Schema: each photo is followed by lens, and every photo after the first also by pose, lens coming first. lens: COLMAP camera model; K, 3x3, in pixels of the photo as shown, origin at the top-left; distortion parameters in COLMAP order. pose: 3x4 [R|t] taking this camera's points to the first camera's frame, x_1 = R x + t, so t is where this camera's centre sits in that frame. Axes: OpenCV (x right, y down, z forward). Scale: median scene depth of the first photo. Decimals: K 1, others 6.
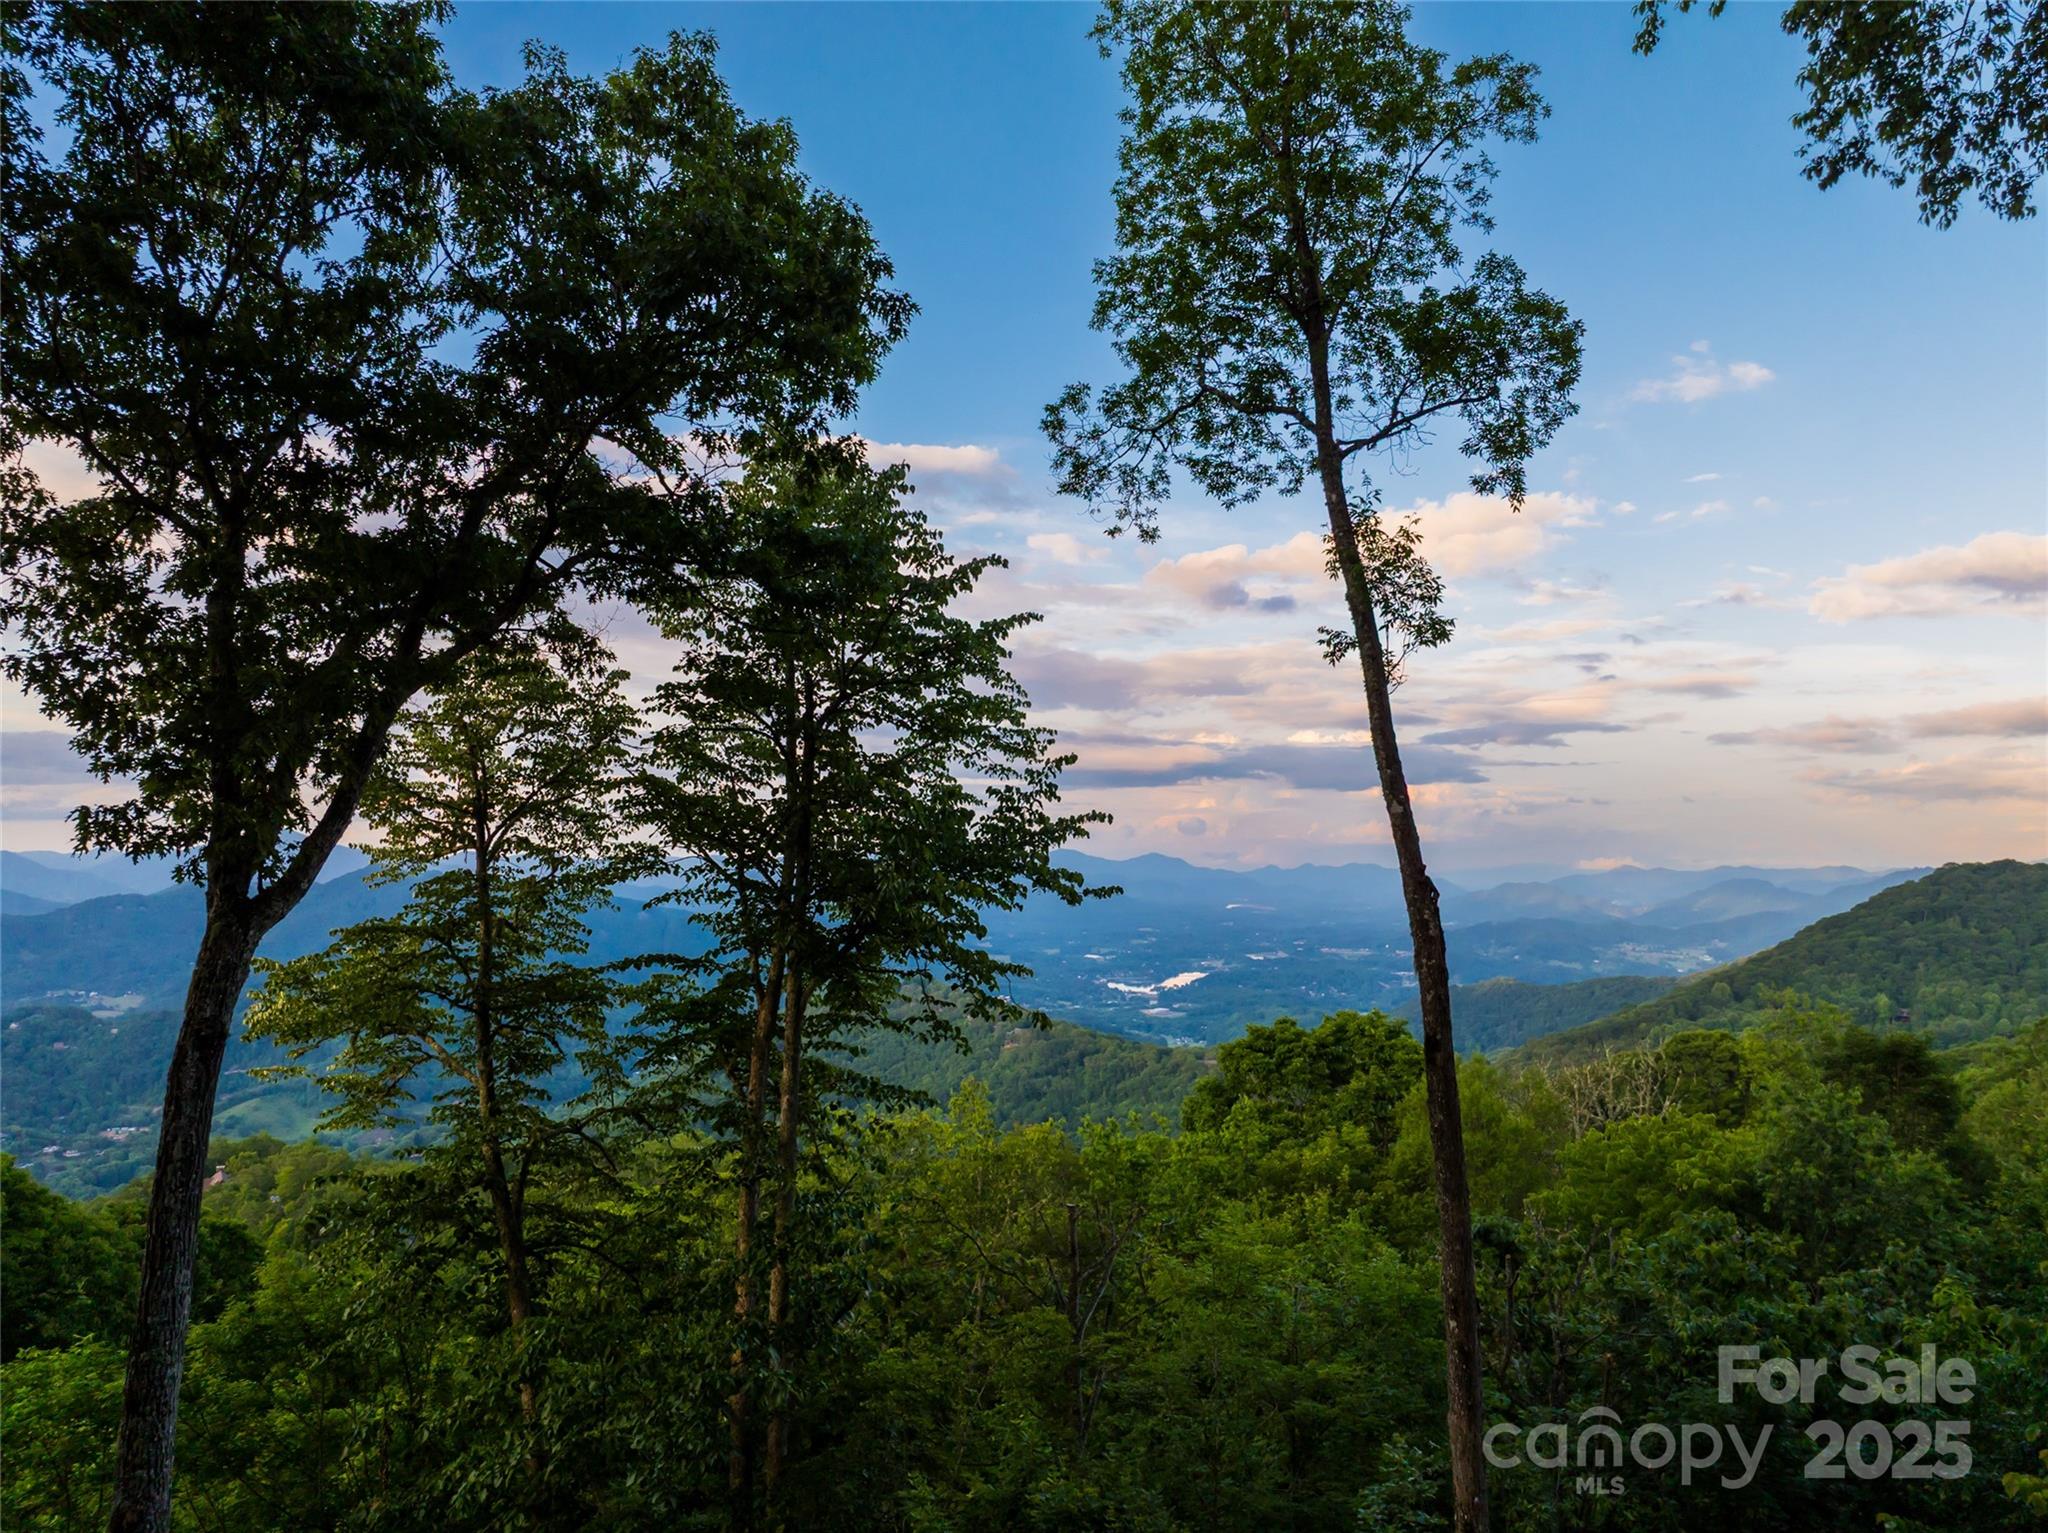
lens RADIAL K [[1522.0, 0, 1020.1], [0, 1522.0, 776.0], [0, 0, 1]] dist [-0.026874, 0.000528]
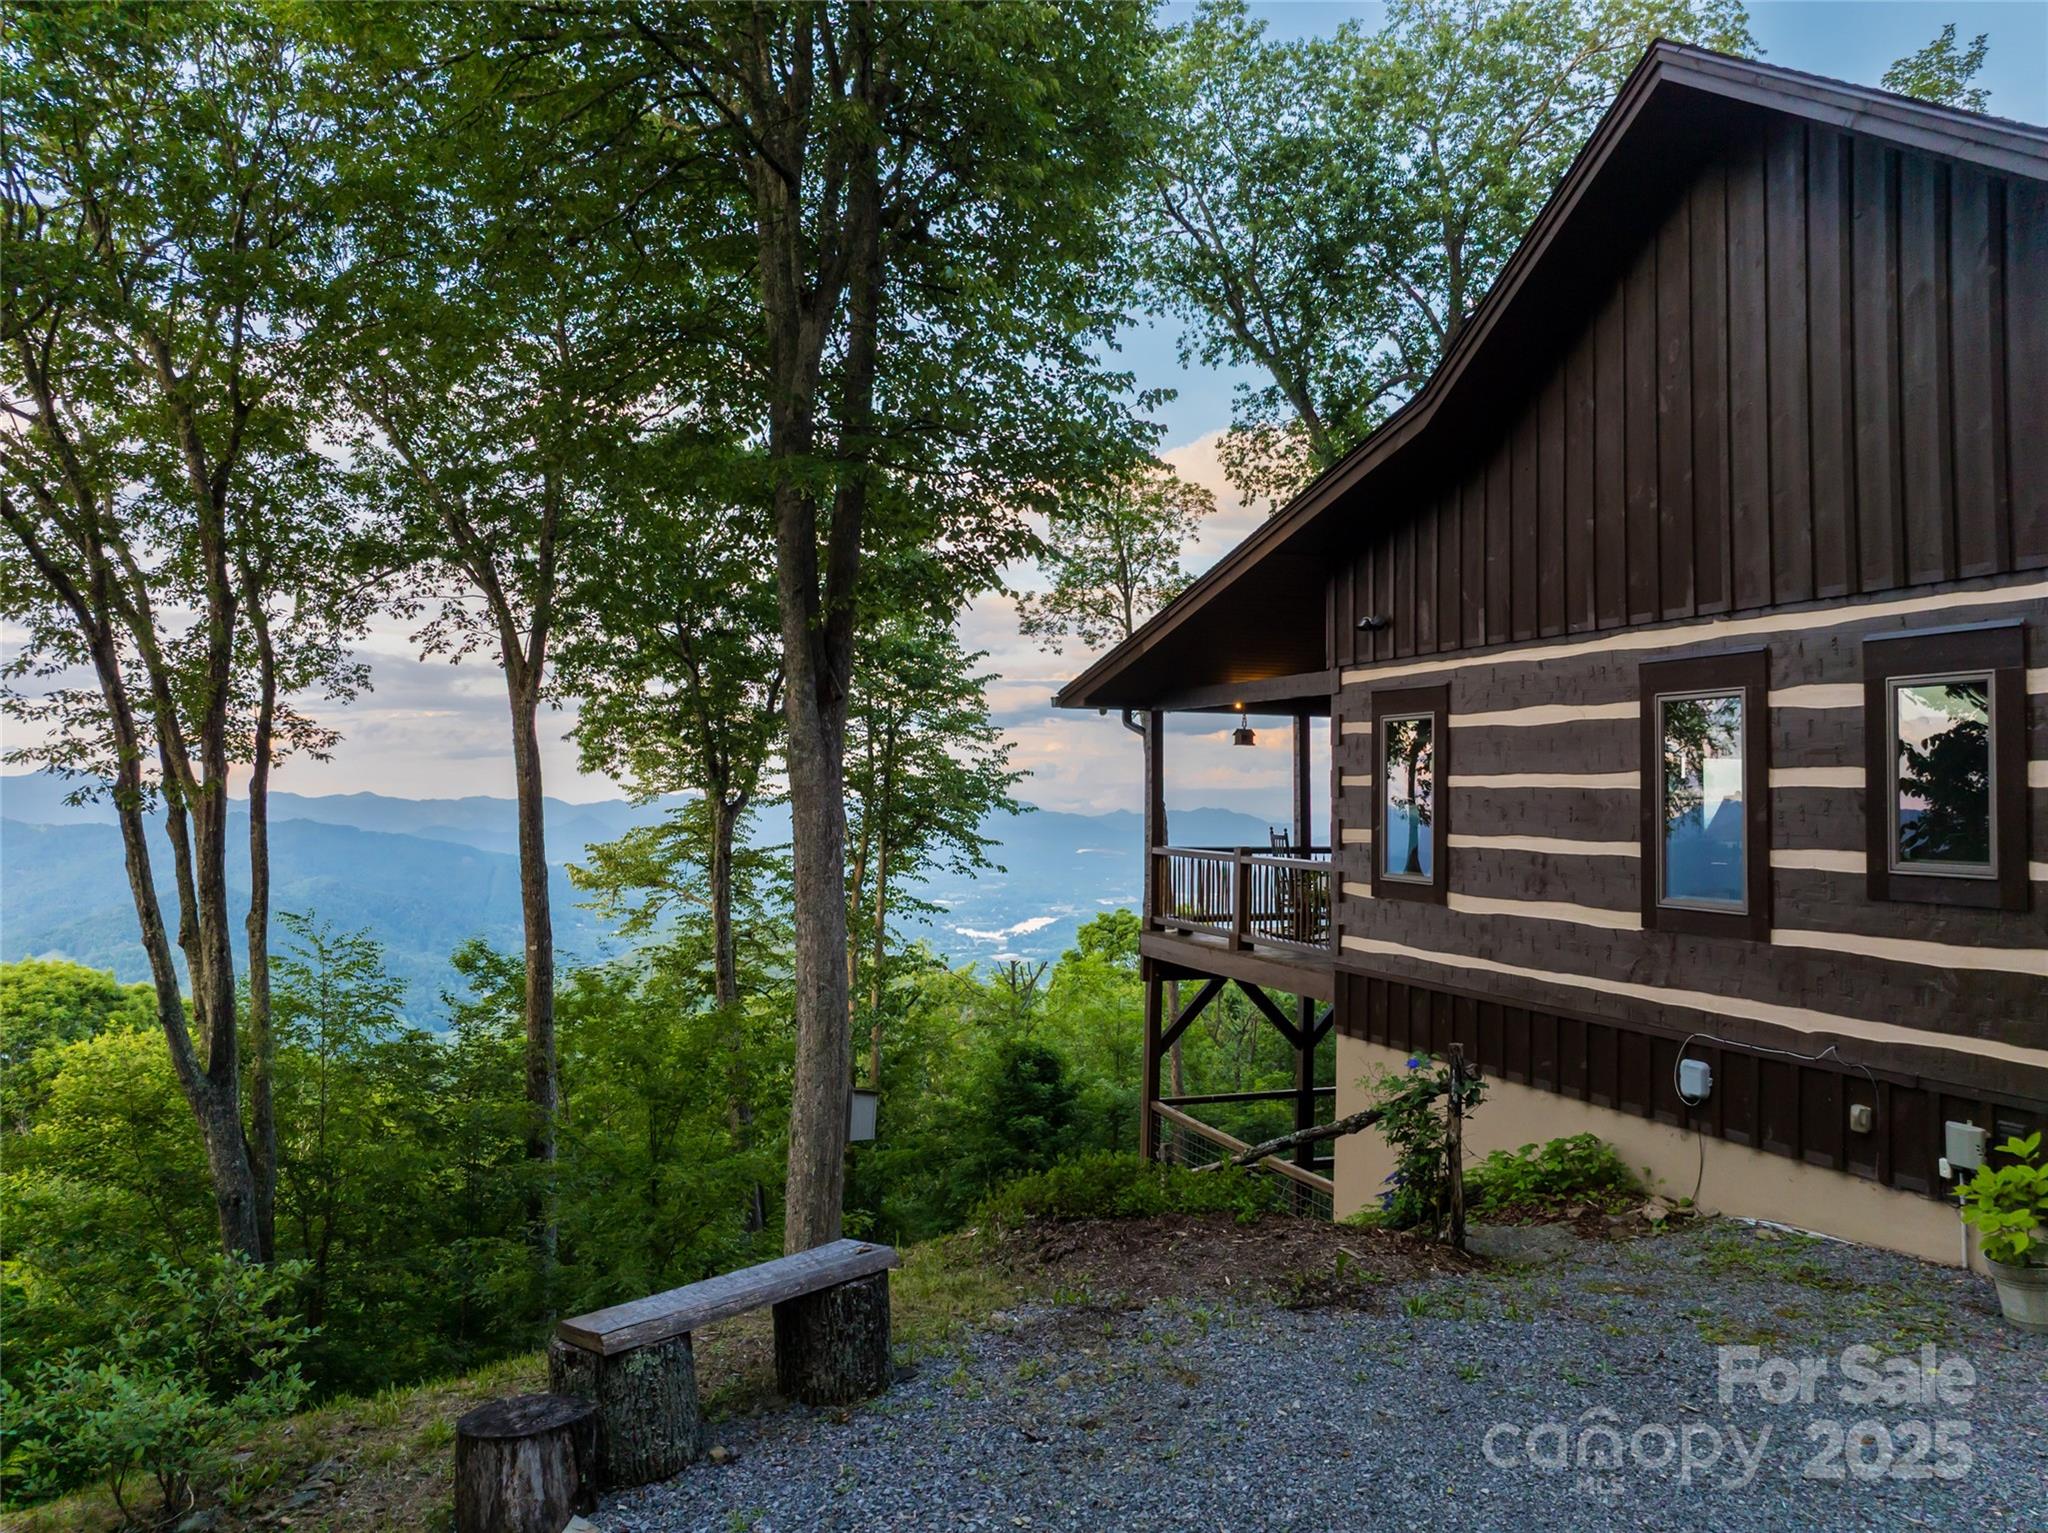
lens RADIAL K [[1522.0, 0, 1024.3], [0, 1522.0, 752.6], [0, 0, 1]] dist [-0.026874, 0.000528]
pose [[0.994919, 0.004345, 0.100583, -0.160209], [-0.006343, 0.999789, 0.019552, -0.040630], [-0.100477, -0.020091, 0.994737, -1.046962]]
